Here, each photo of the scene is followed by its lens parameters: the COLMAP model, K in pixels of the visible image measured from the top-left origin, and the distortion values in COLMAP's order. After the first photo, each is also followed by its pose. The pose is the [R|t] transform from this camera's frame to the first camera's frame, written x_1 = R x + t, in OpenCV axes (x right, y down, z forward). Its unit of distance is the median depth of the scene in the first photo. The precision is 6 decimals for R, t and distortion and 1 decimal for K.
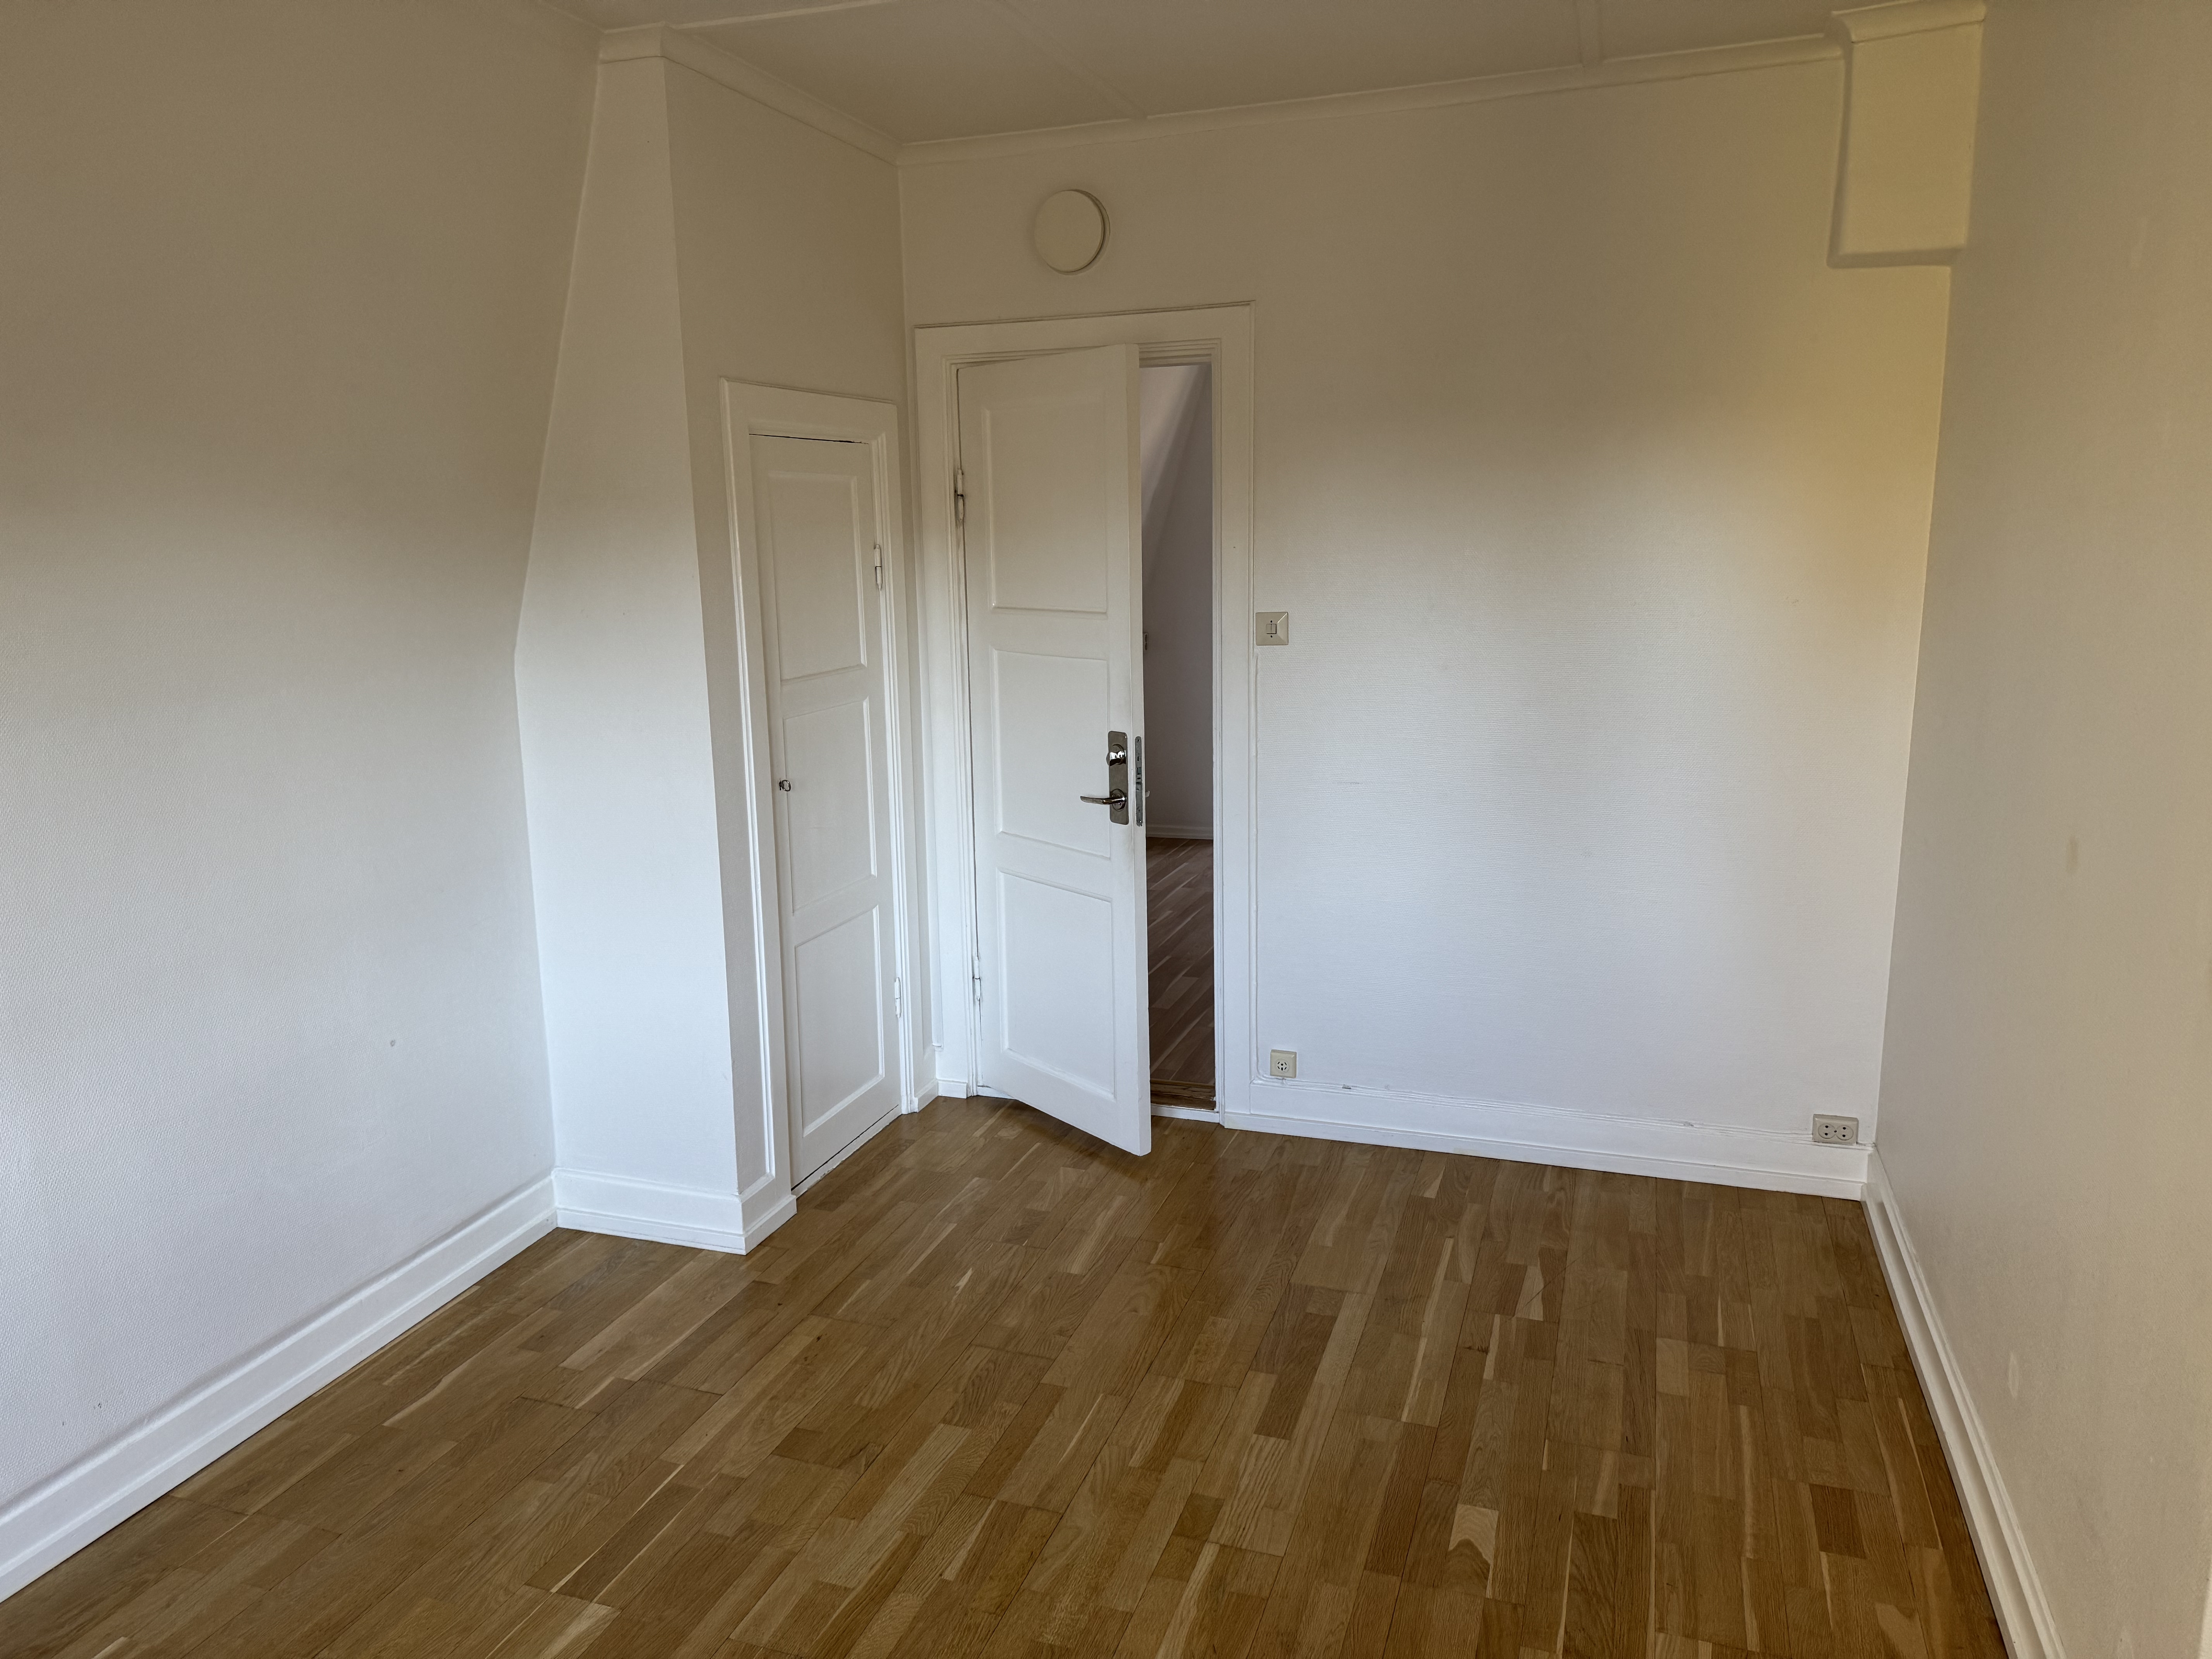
lens RADIAL K [[1563.3, 0, 1106.0], [0, 1563.3, 829.5], [0, 0, 1]] dist [0.062426, -0.103369]
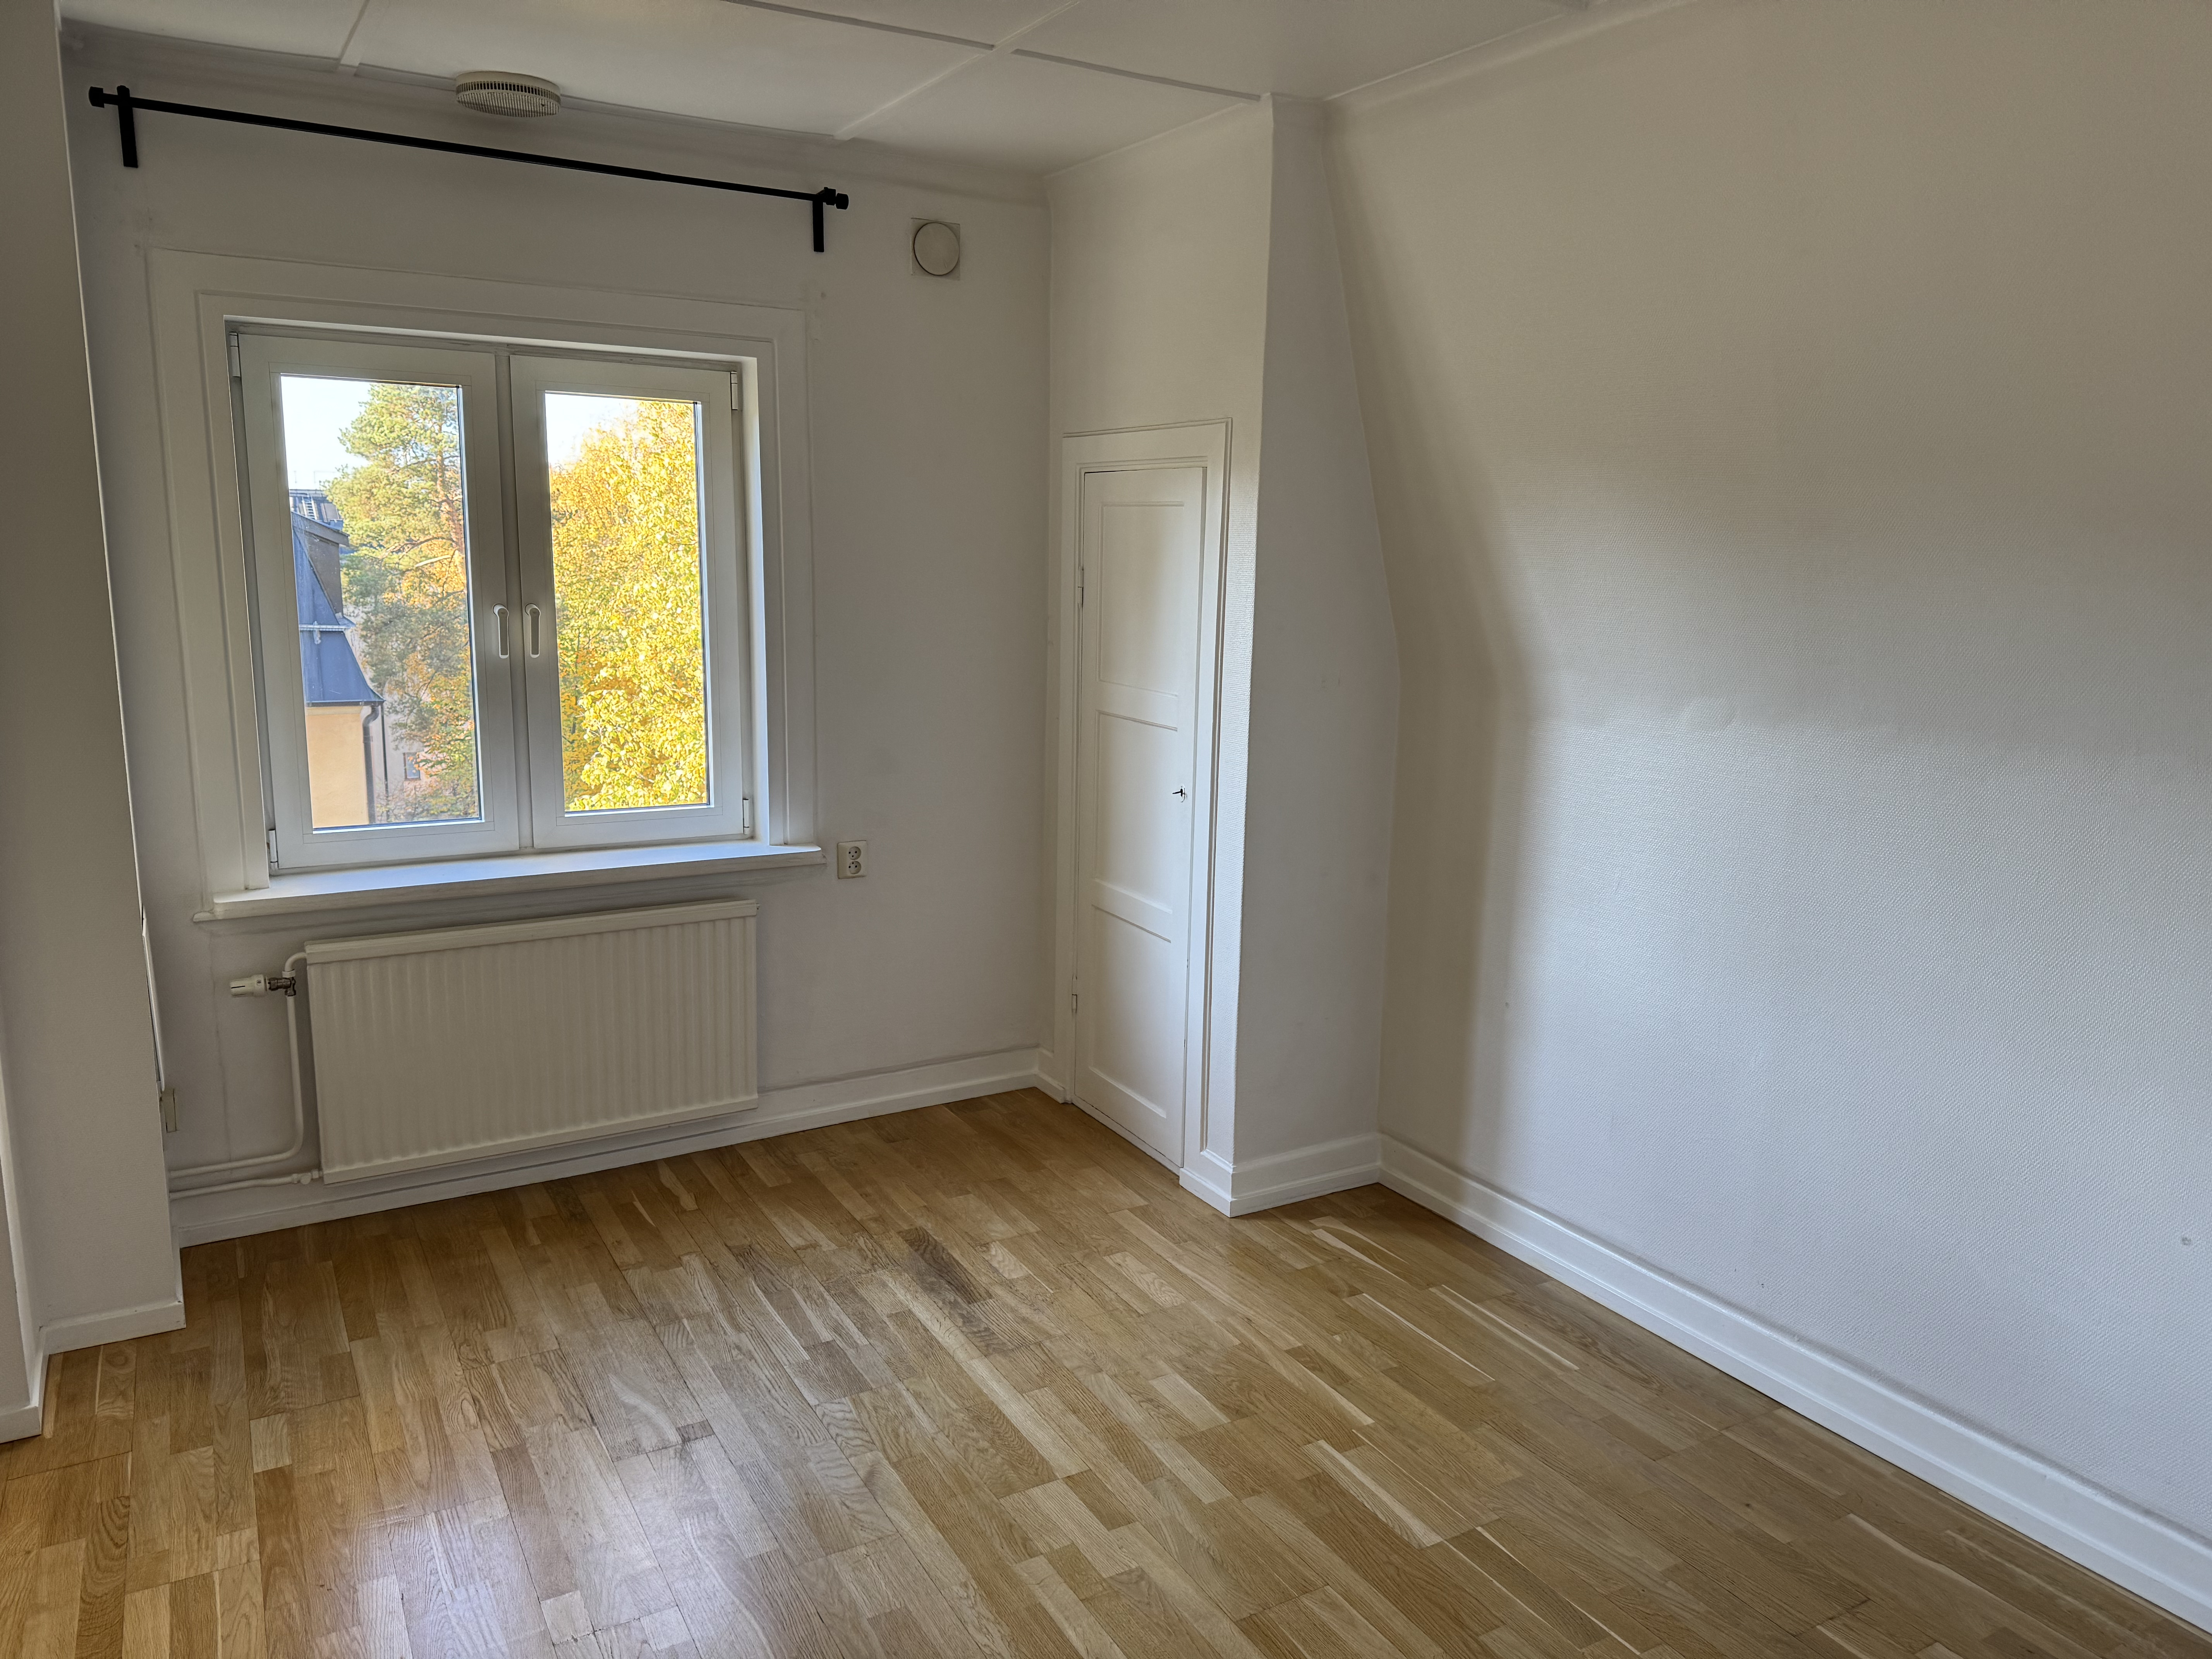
lens RADIAL K [[1563.3, 0, 1106.0], [0, 1563.3, 829.5], [0, 0, 1]] dist [0.062426, -0.103369]
pose [[-0.665485, 0.134755, -0.734146, 0.510678], [-0.154406, 0.937440, 0.312035, -0.248250], [0.730266, 0.321011, -0.603045, 1.203940]]
